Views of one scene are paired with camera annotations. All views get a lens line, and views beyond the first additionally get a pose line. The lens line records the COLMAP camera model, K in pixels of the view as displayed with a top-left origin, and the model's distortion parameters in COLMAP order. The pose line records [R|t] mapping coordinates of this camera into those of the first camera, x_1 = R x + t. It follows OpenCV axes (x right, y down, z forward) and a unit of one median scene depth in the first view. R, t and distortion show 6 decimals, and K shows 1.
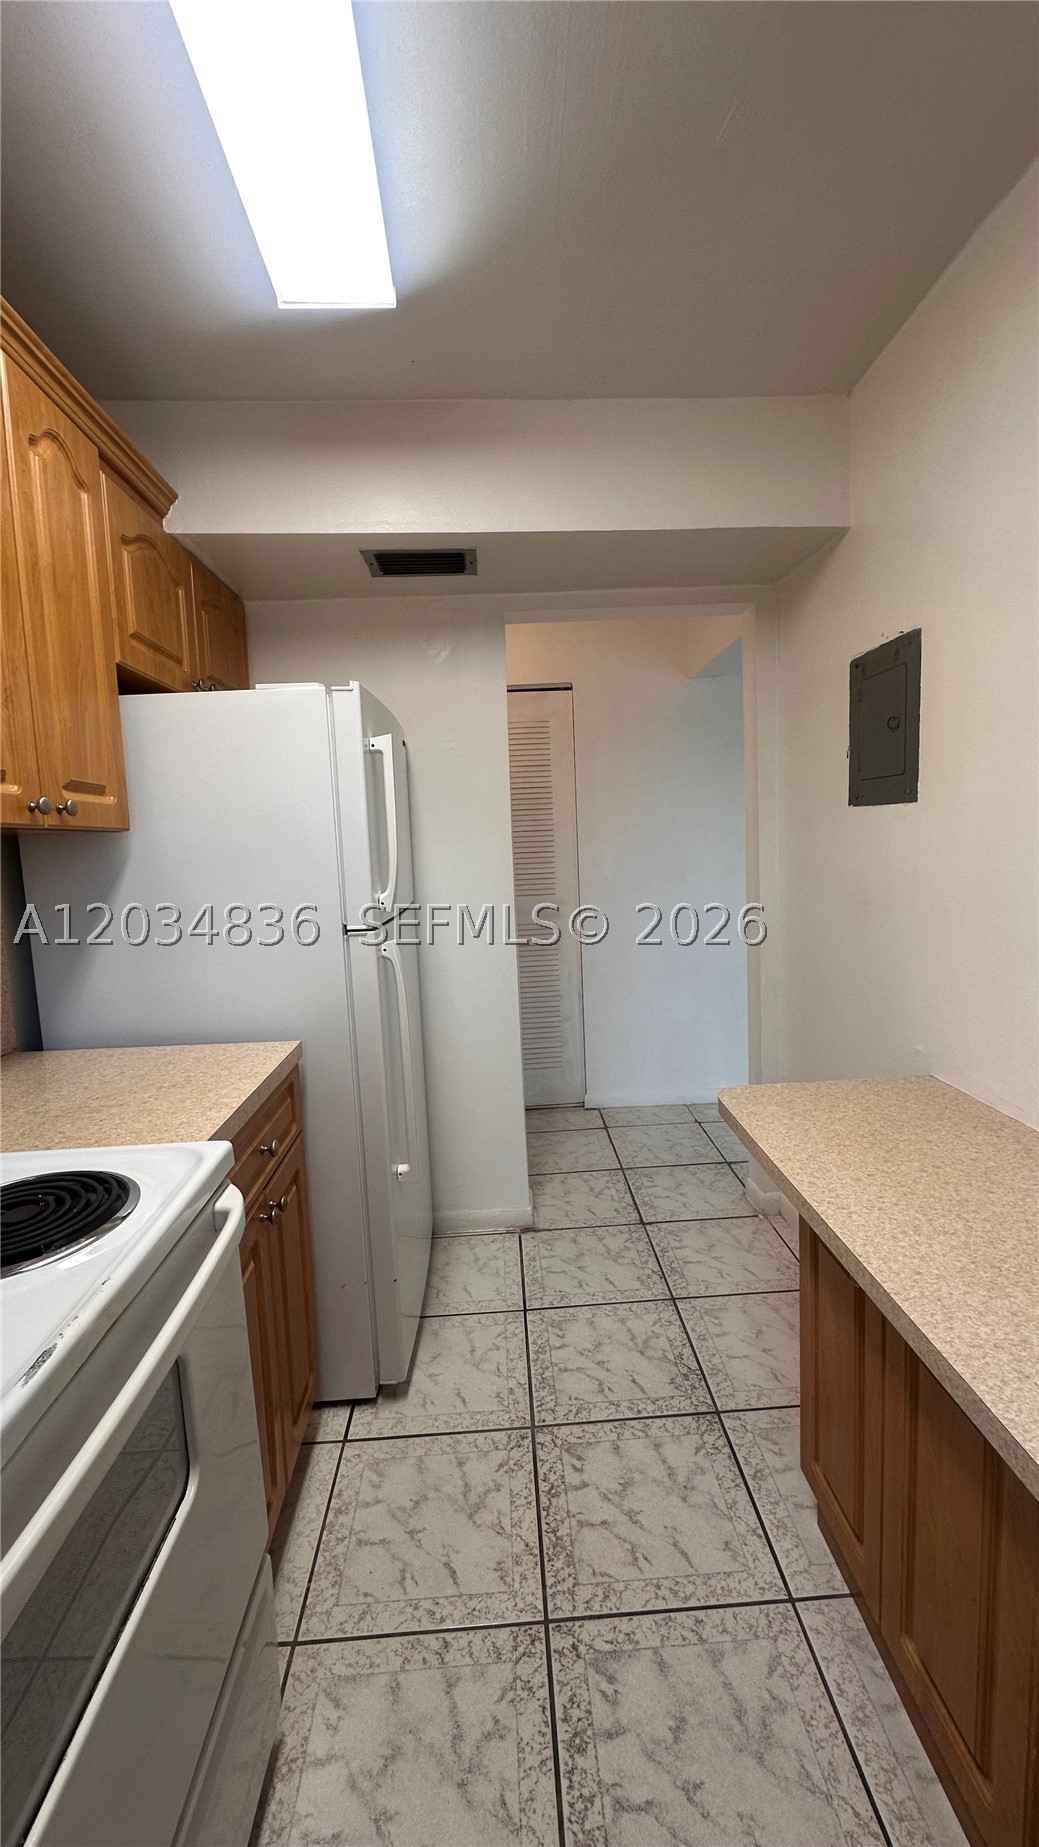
lens RADIAL K [[745.4, 0, 519.5], [0, 745.4, 923.5], [0, 0, 1]] dist [-0.001405, 0.000739]
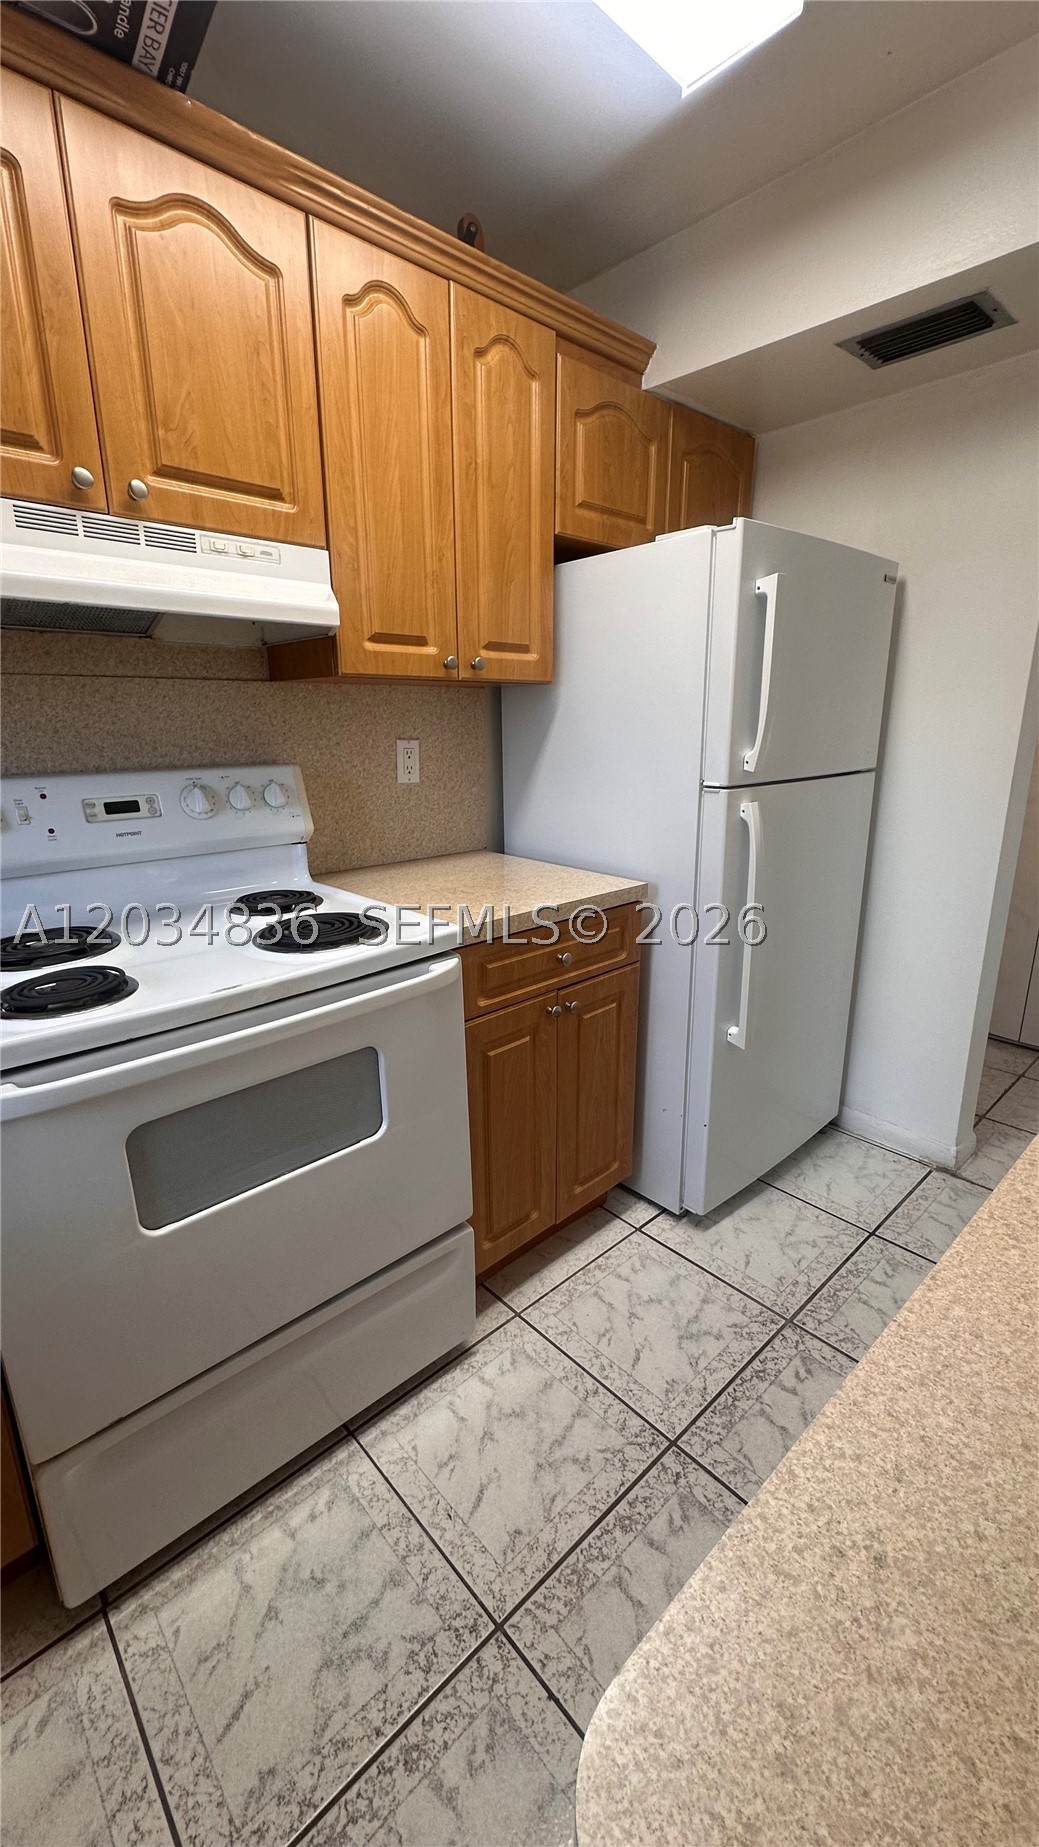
lens RADIAL K [[745.4, 0, 519.5], [0, 745.4, 923.5], [0, 0, 1]] dist [-0.001405, 0.000739]
pose [[0.642535, 0.235518, -0.729164, 0.429505], [-0.100351, 0.969261, 0.224640, -0.013516], [0.759657, -0.071167, 0.646418, 0.156302]]
